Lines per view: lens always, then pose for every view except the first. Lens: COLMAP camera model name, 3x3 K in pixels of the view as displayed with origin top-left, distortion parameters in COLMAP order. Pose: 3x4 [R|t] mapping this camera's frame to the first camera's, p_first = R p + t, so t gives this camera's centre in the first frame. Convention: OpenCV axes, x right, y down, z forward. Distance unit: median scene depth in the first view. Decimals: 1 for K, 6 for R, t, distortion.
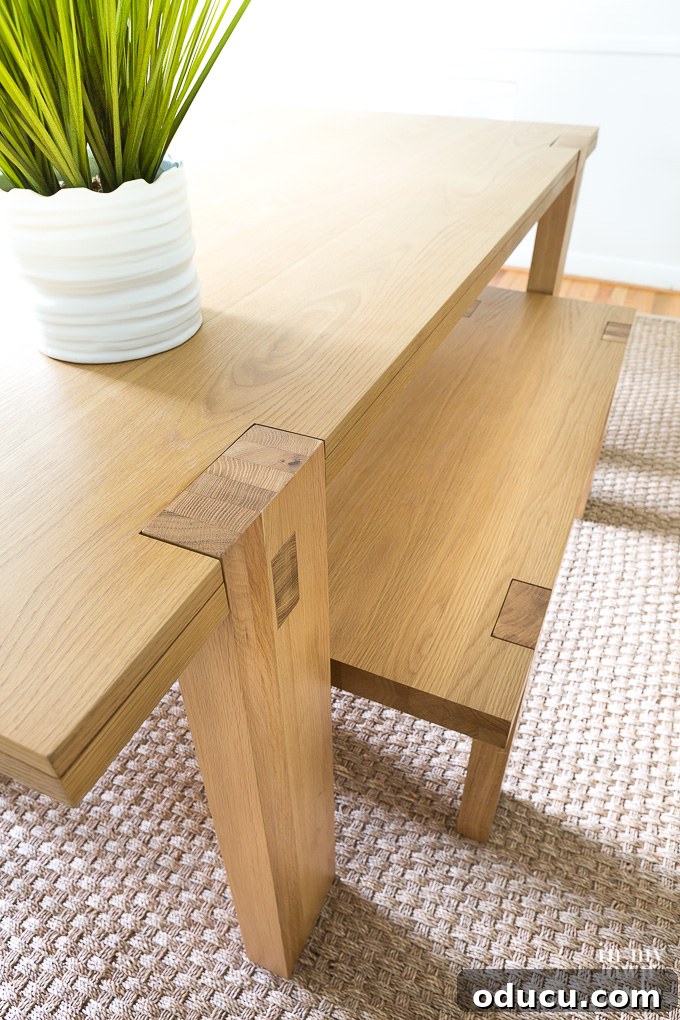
lens RADIAL K [[669.3, 0, 340.4], [0, 669.3, 513.0], [0, 0, 1]] dist [-0.032330, 0.013934]
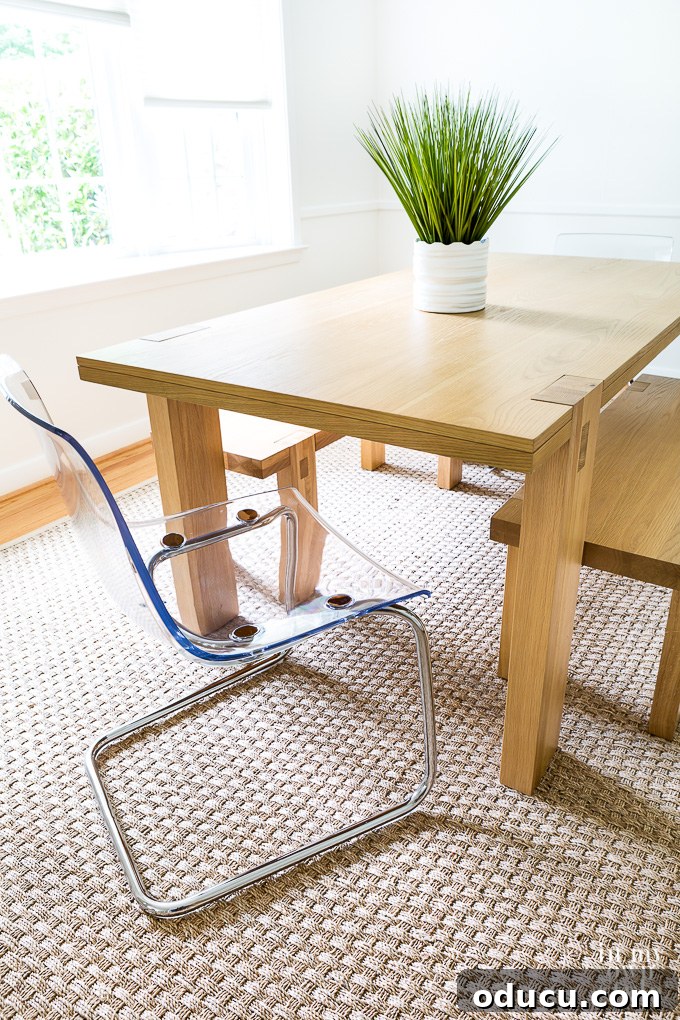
lens RADIAL K [[669.3, 0, 387.5], [0, 669.3, 480.5], [0, 0, 1]] dist [-0.032330, 0.013934]
pose [[0.989721, 0.050689, -0.133725, -0.184723], [-0.080807, 0.969714, -0.230489, 0.335603], [0.117992, 0.238926, 0.963843, -0.449791]]
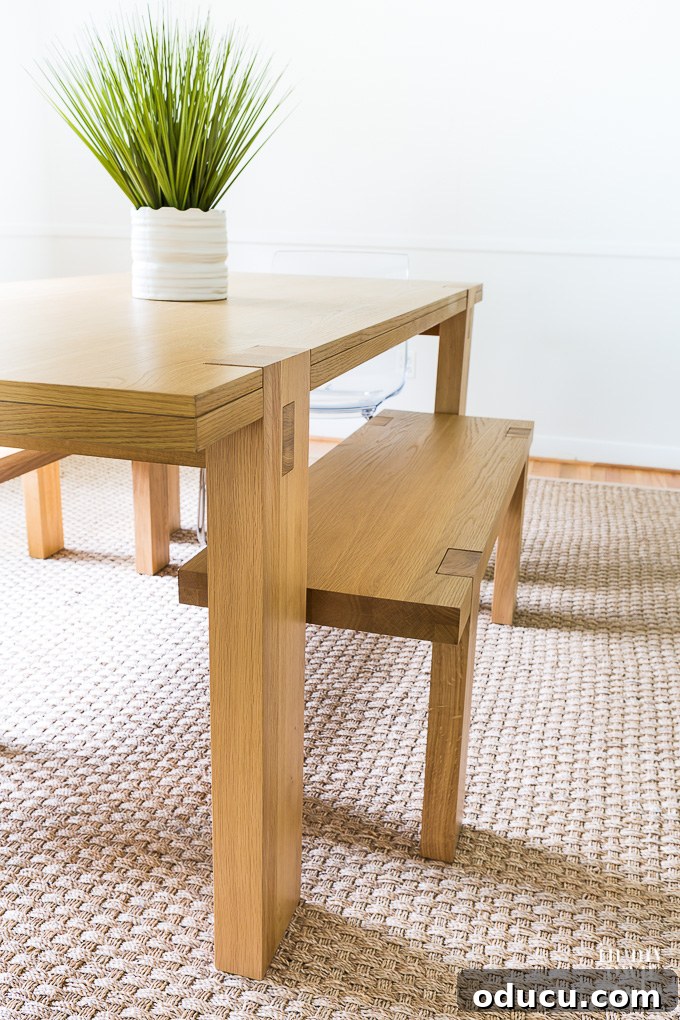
lens RADIAL K [[825.8, 0, 336.8], [0, 825.8, 506.9], [0, 0, 1]] dist [-0.014893, 0.017024]
pose [[0.989417, -0.012650, 0.144546, -0.110045], [0.060499, 0.941433, -0.331729, 0.386798], [-0.131884, 0.336963, 0.932235, -0.262486]]
